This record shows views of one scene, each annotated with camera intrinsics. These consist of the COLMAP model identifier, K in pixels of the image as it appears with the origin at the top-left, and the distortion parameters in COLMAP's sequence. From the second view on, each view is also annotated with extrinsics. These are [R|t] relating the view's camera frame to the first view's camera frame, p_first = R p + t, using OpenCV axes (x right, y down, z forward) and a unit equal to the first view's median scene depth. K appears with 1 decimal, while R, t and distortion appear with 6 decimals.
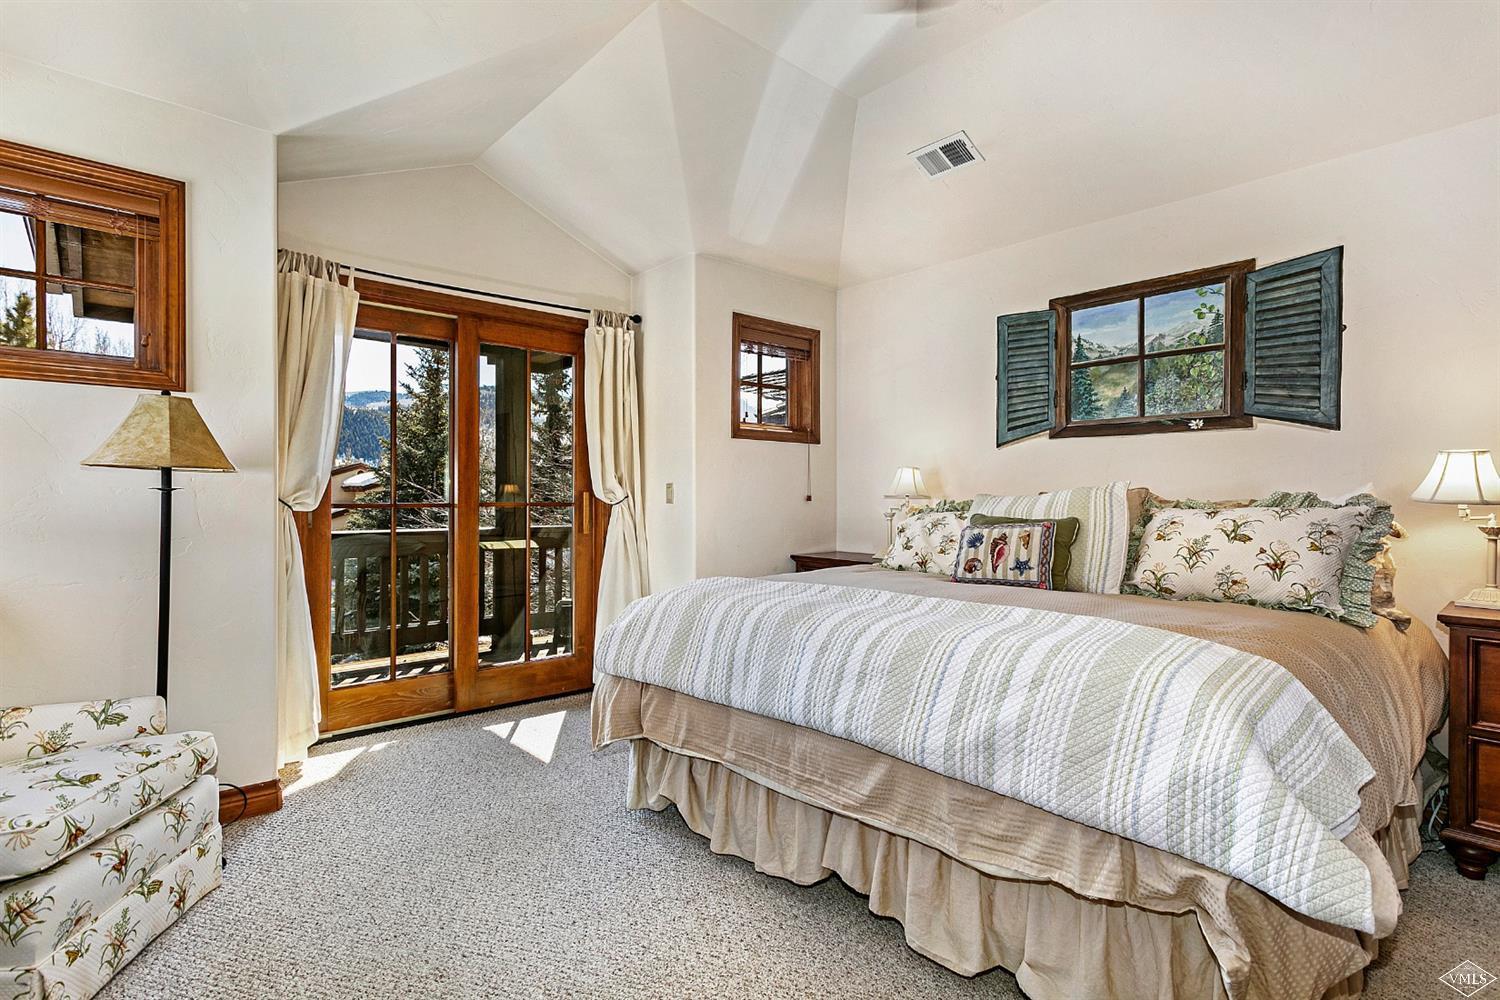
lens RADIAL K [[731.9, 0, 744.9], [0, 731.9, 500.0], [0, 0, 1]] dist [0.003800, 0.002081]
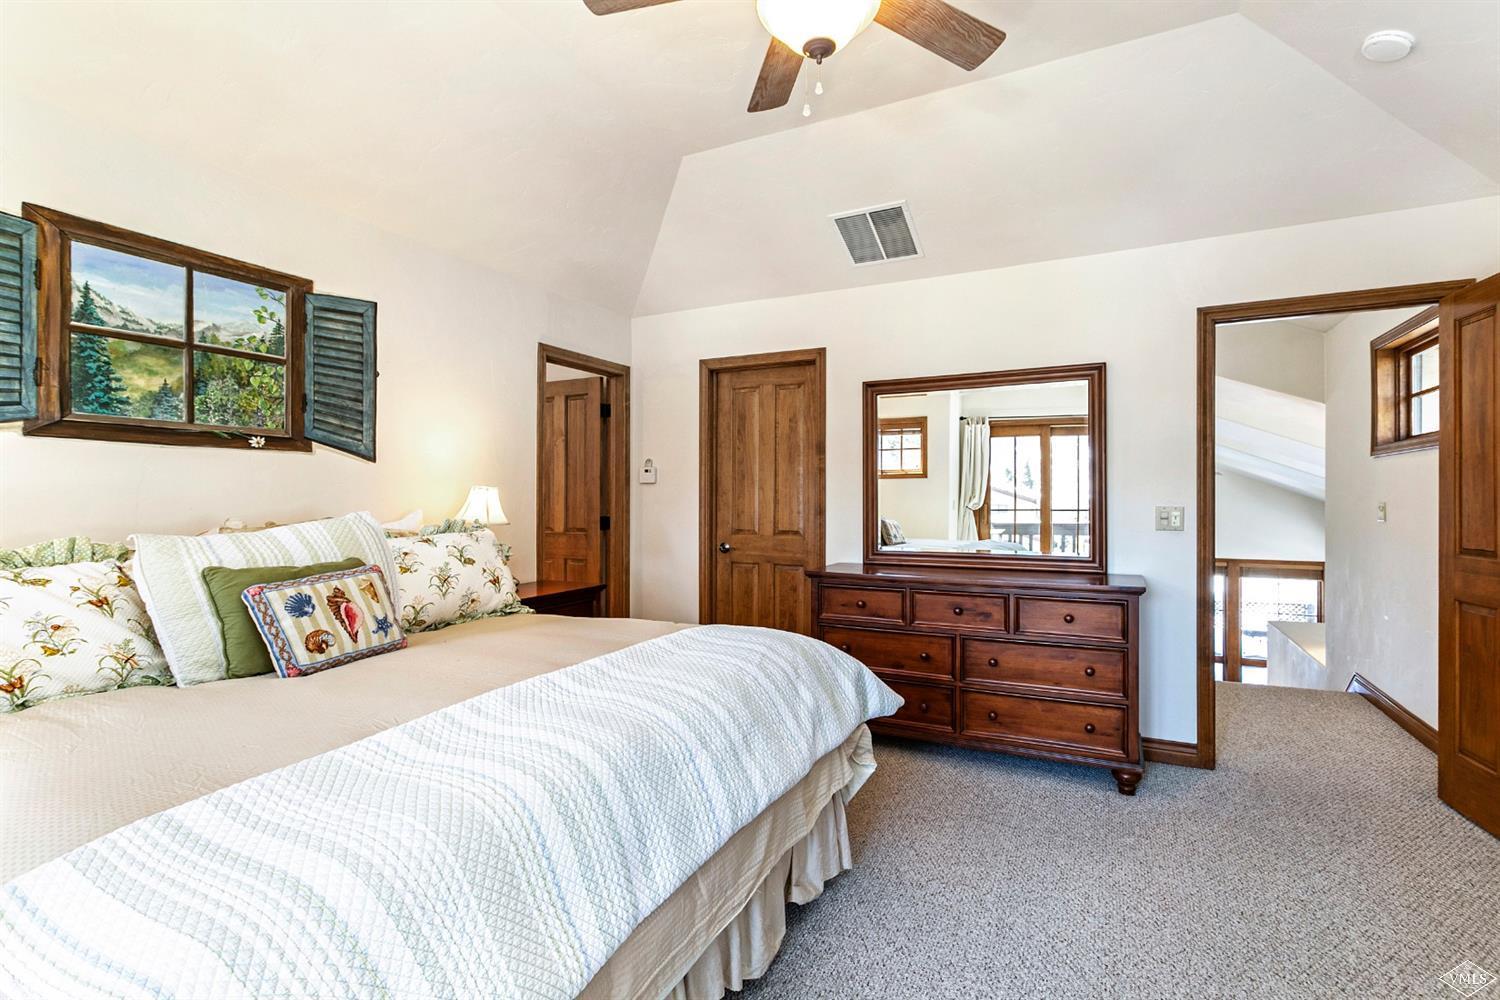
lens RADIAL K [[731.9, 0, 742.5], [0, 731.9, 495.0], [0, 0, 1]] dist [0.003800, 0.002081]
pose [[-0.373146, -0.003132, 0.927767, -0.418234], [0.003053, 0.999985, 0.004604, -0.043295], [-0.927768, 0.004550, -0.373131, 0.805134]]
